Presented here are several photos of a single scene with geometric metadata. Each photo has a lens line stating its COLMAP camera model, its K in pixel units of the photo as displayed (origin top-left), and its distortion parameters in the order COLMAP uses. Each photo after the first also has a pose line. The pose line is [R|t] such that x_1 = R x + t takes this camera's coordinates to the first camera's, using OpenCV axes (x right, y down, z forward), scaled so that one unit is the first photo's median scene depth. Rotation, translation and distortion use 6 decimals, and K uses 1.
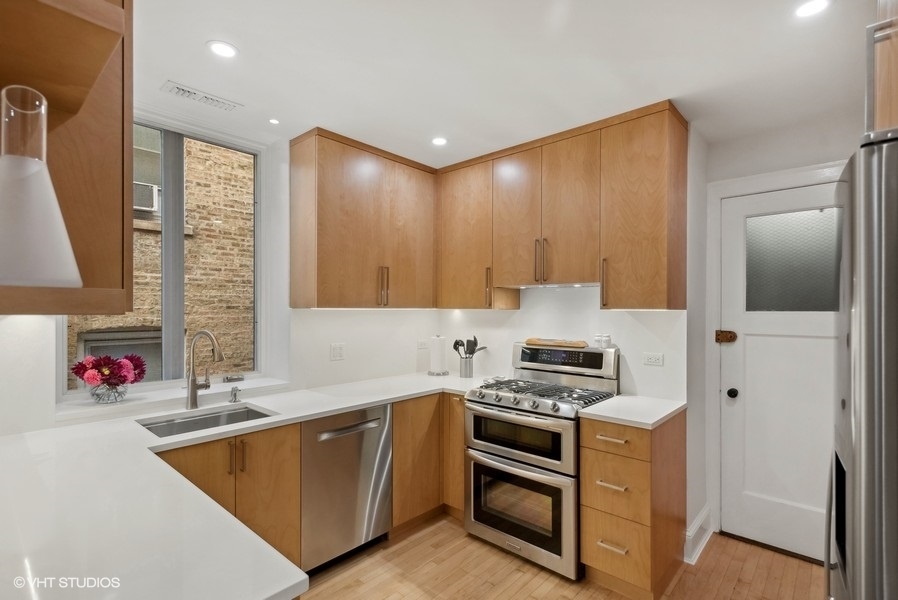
lens RADIAL K [[430.0, 0, 465.4], [0, 430.0, 310.8], [0, 0, 1]] dist [0.013524, 0.000039]
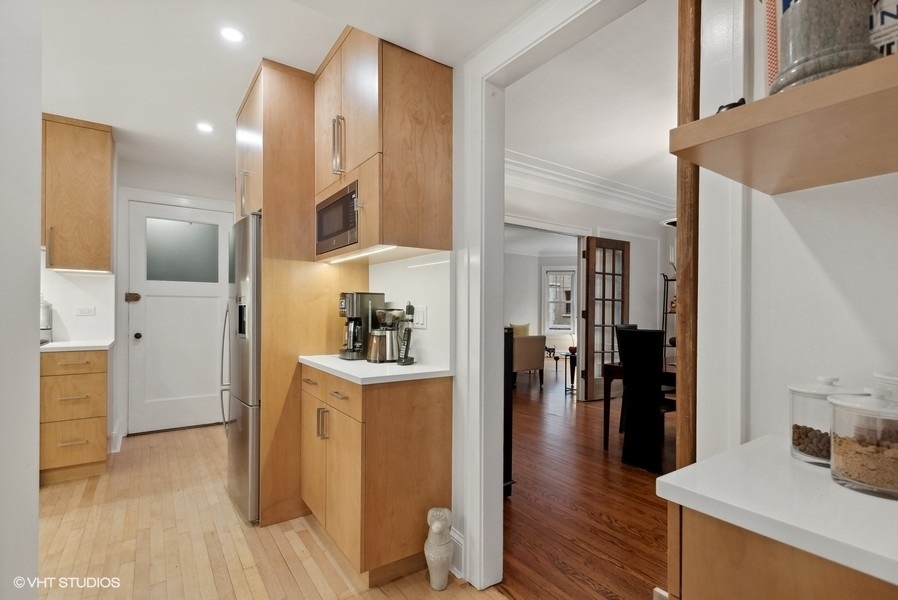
lens RADIAL K [[430.0, 0, 446.0], [0, 430.0, 309.0], [0, 0, 1]] dist [0.013524, 0.000039]
pose [[0.234917, 0.007128, 0.971989, -0.609406], [0.005736, 0.999946, -0.008720, 0.128740], [-0.971998, 0.007624, 0.234863, -0.387578]]
